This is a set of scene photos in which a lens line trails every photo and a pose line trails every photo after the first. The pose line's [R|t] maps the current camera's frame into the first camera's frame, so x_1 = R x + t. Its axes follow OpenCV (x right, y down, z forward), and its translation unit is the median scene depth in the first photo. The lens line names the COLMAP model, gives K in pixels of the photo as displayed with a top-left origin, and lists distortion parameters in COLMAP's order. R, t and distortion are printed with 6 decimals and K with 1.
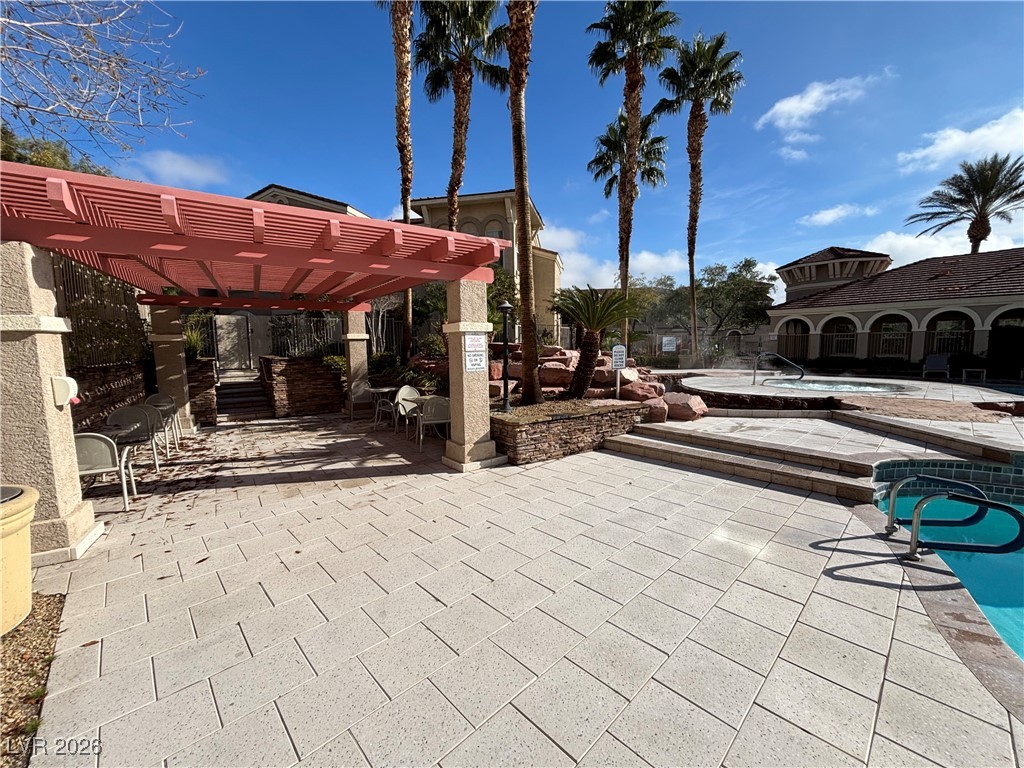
lens RADIAL K [[413.0, 0, 509.1], [0, 413.0, 385.5], [0, 0, 1]] dist [-0.001228, 0.000133]
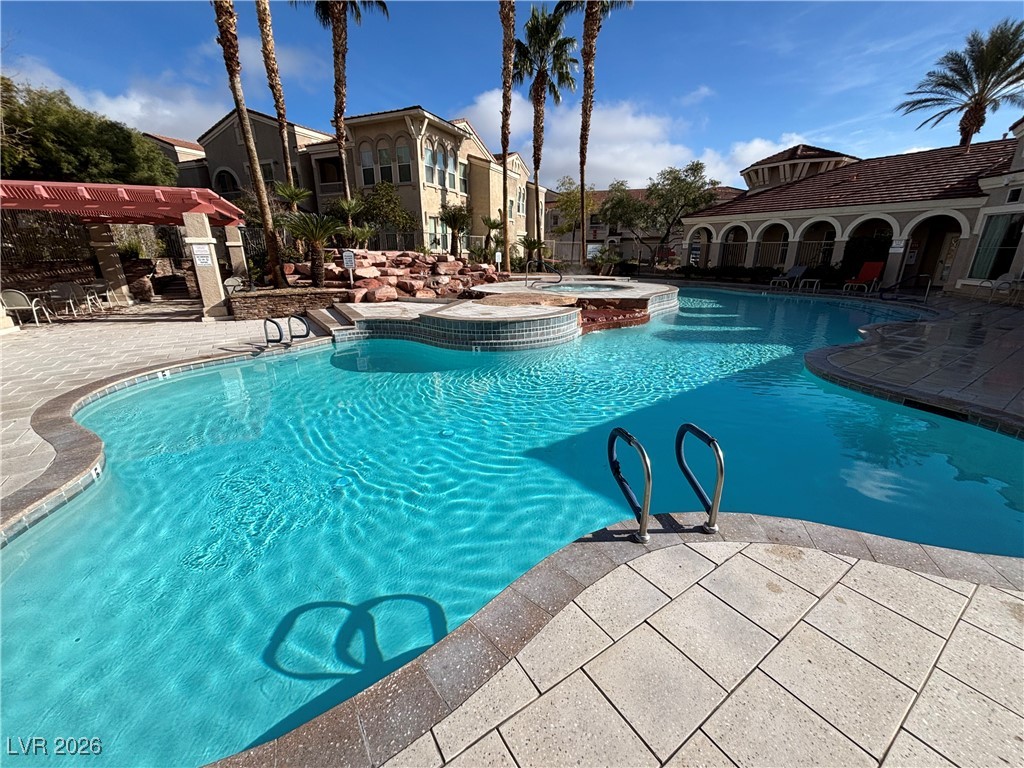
lens RADIAL K [[413.0, 0, 509.1], [0, 413.0, 385.5], [0, 0, 1]] dist [-0.001228, 0.000133]
pose [[0.985943, 0.061499, -0.155350, 0.430972], [-0.026196, 0.975193, 0.219799, 0.011920], [0.165014, -0.212640, 0.963096, -0.177182]]
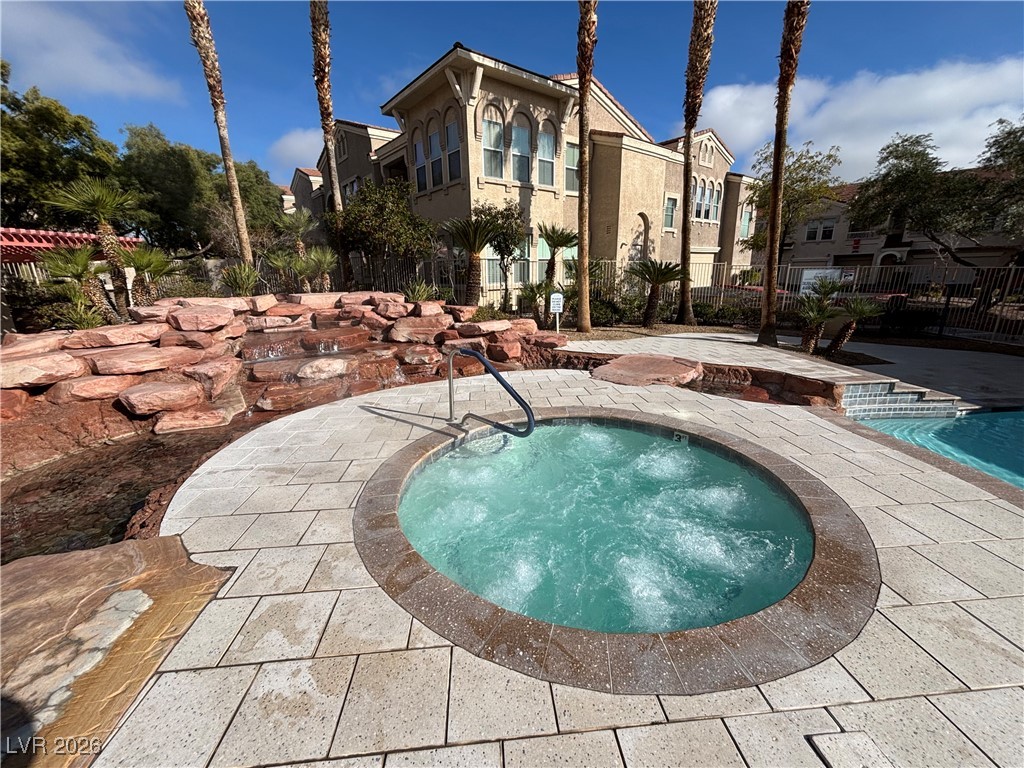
lens RADIAL K [[413.3, 0, 509.6], [0, 413.3, 381.8], [0, 0, 1]] dist [-0.000675, 0.000806]
pose [[0.783429, 0.158745, -0.600865, 0.499948], [-0.052585, 0.980292, 0.190425, -0.069774], [0.619252, -0.117588, 0.776337, 0.420731]]
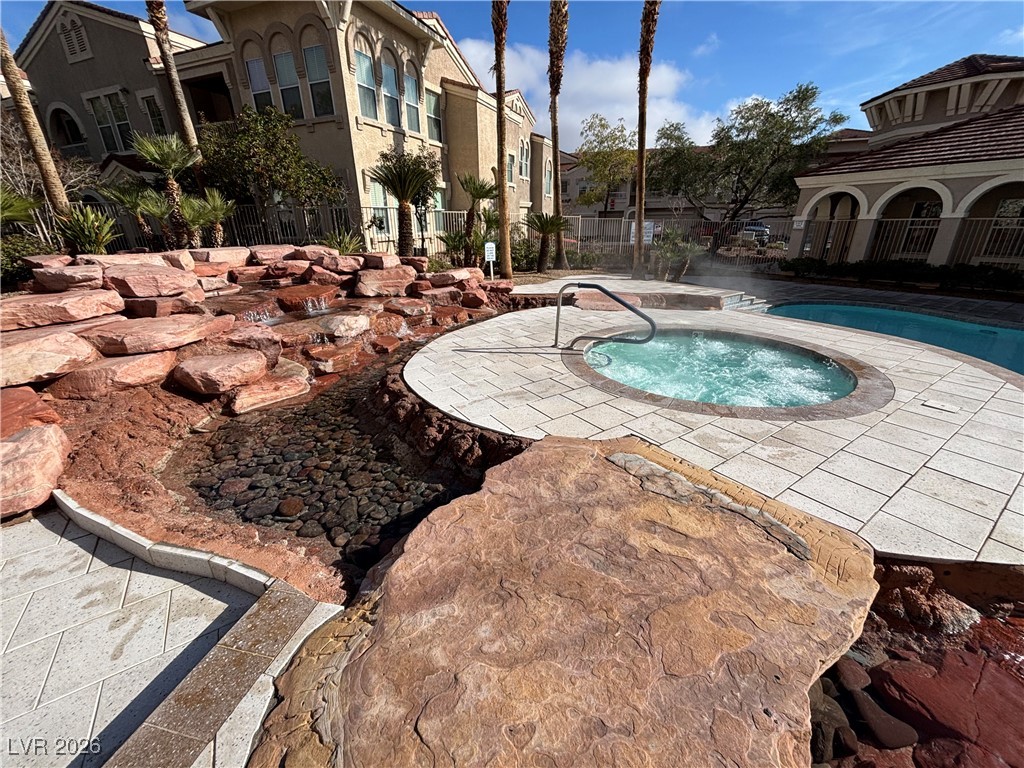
lens RADIAL K [[413.3, 0, 509.6], [0, 413.3, 381.8], [0, 0, 1]] dist [-0.000675, 0.000806]
pose [[0.986668, 0.059217, -0.151589, 0.348207], [-0.015826, 0.961949, 0.272771, -0.055469], [0.161974, -0.266736, 0.950061, 0.294930]]
